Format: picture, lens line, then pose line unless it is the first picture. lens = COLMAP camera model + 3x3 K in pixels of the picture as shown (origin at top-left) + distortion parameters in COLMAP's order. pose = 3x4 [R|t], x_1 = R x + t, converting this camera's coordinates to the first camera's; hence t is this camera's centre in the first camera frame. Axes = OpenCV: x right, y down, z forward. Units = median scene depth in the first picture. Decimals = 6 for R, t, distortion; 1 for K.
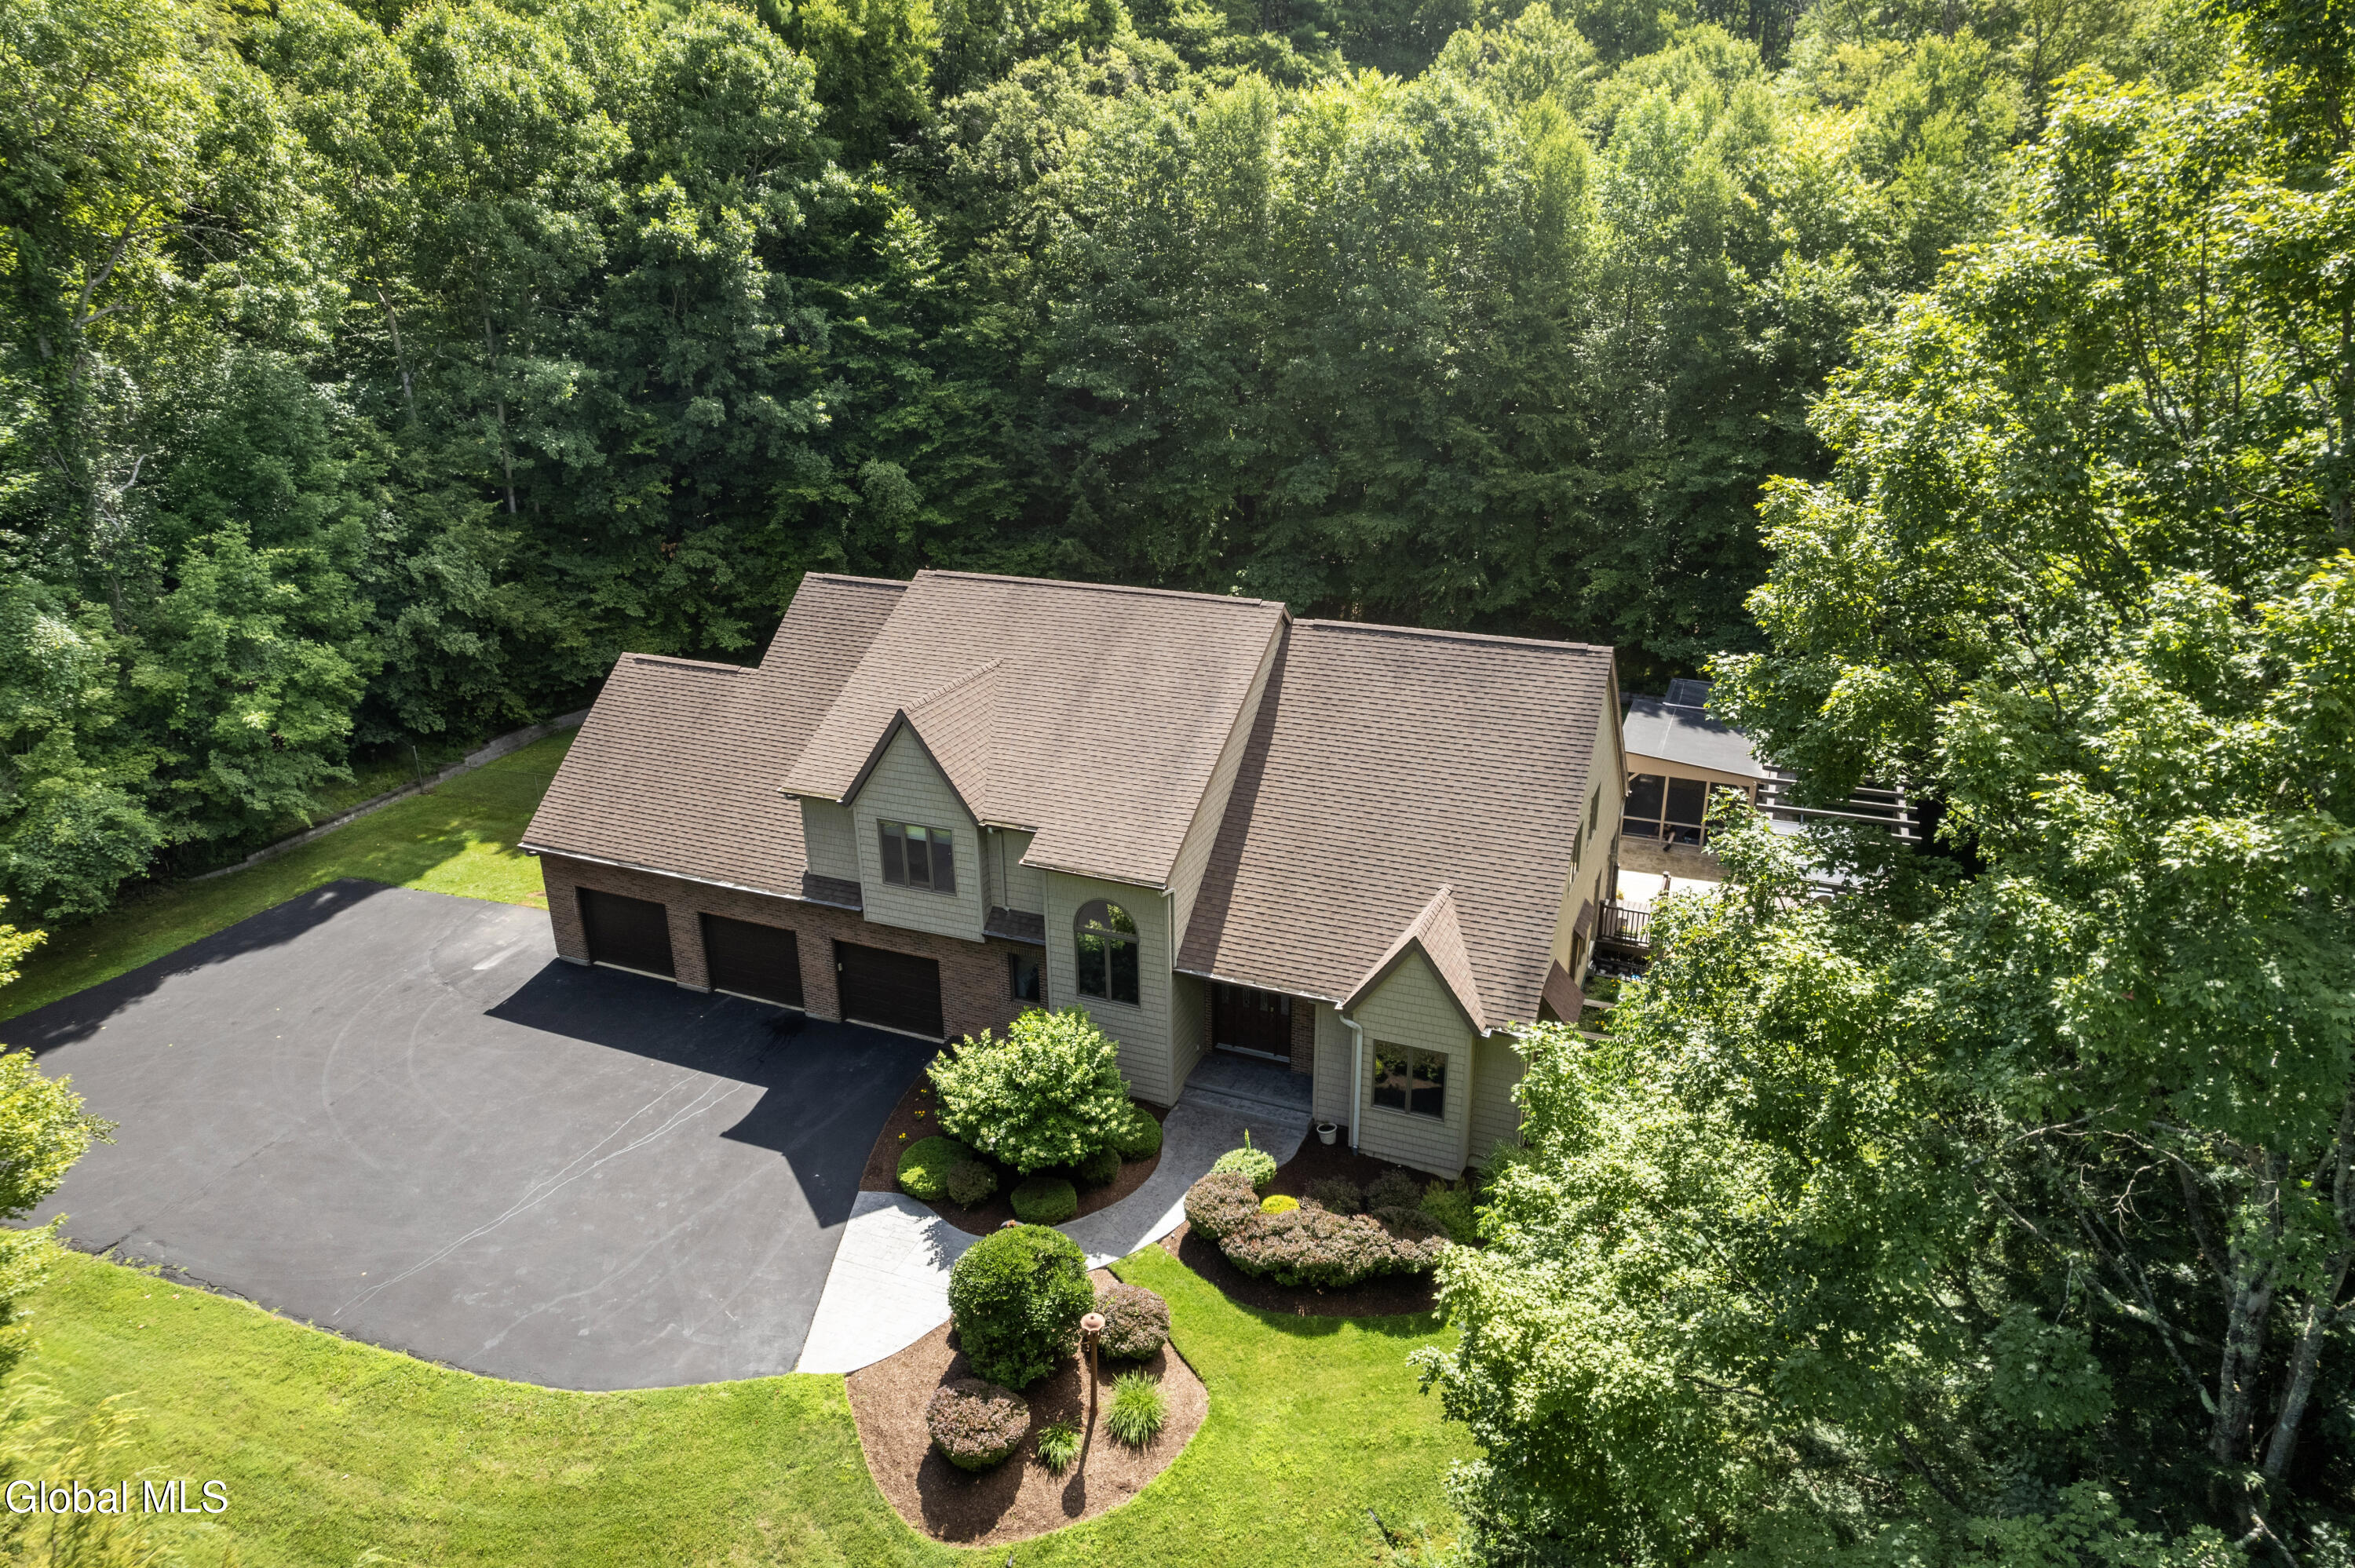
lens RADIAL K [[1505.1, 0, 1177.5], [0, 1505.1, 784.0], [0, 0, 1]] dist [-0.046324, 0.001416]
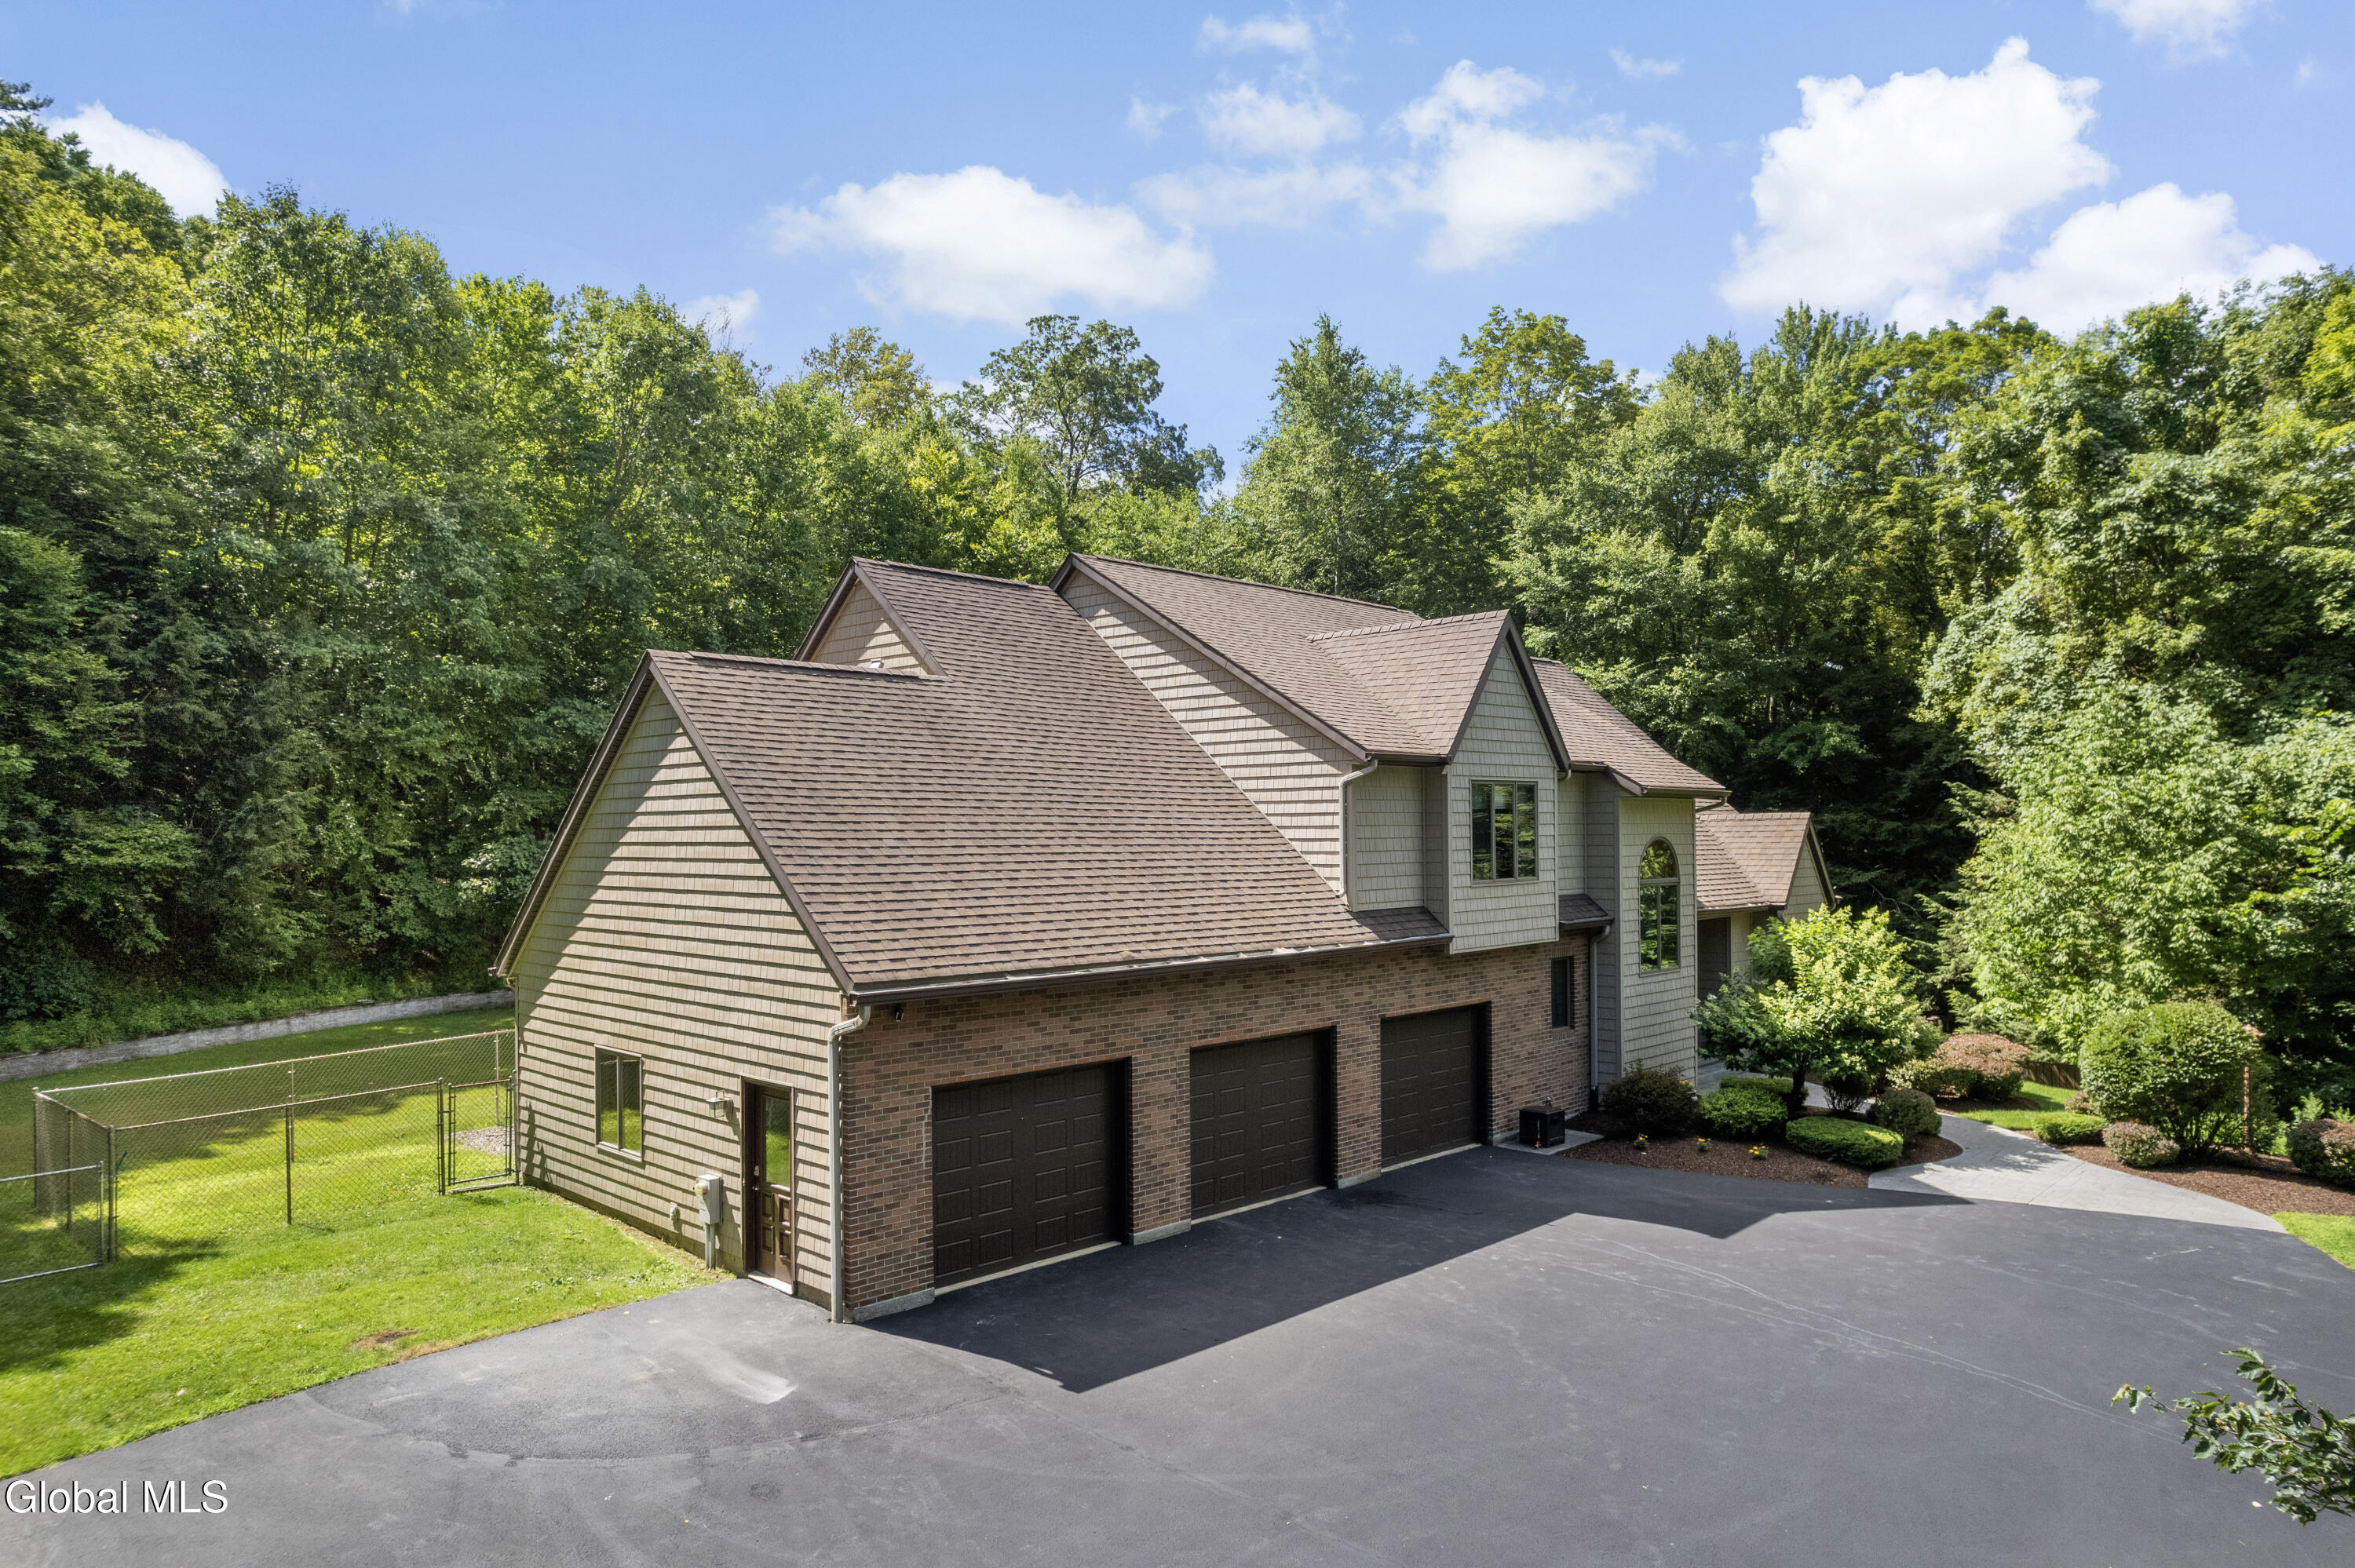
lens RADIAL K [[1505.1, 0, 1177.5], [0, 1505.1, 784.0], [0, 0, 1]] dist [-0.046324, 0.001416]
pose [[0.362717, 0.039577, 0.931059, -0.804250], [0.334742, 0.926884, -0.169806, 0.086628], [-0.869703, 0.373256, 0.322949, 0.804548]]
